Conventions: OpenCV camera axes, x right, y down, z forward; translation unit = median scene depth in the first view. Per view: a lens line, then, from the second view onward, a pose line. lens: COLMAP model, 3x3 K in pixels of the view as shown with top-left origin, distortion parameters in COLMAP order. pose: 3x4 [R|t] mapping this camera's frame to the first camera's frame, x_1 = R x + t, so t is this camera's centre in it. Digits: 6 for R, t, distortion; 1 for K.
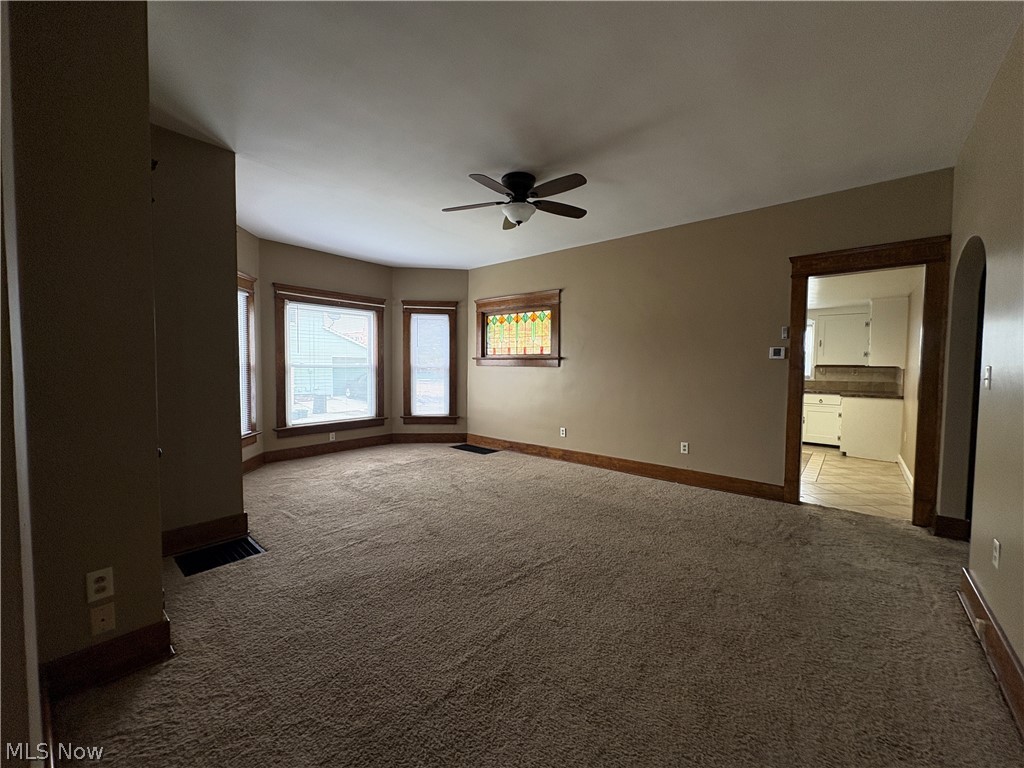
lens RADIAL K [[407.0, 0, 512.0], [0, 407.0, 384.0], [0, 0, 1]] dist [-0.001216, -0.000184]
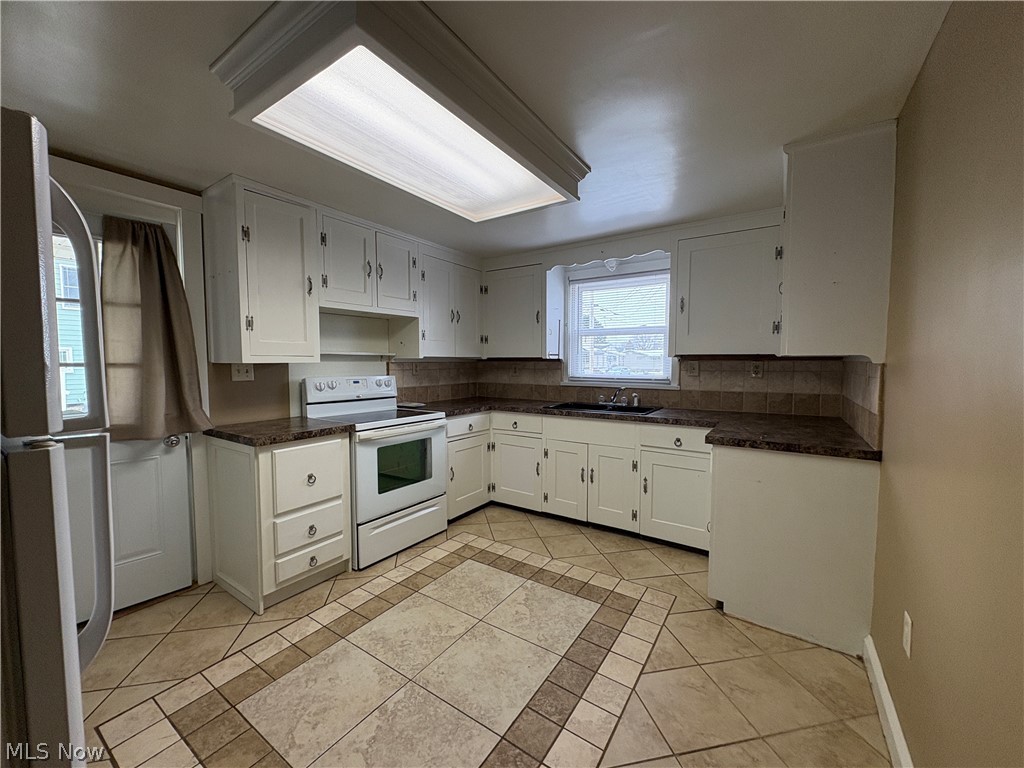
lens RADIAL K [[407.0, 0, 512.0], [0, 407.0, 384.0], [0, 0, 1]] dist [-0.001216, -0.000184]
pose [[0.993834, -0.014537, 0.109918, 0.580803], [0.013466, 0.999854, 0.010481, -0.025287], [-0.110054, -0.008937, 0.993885, 0.645640]]
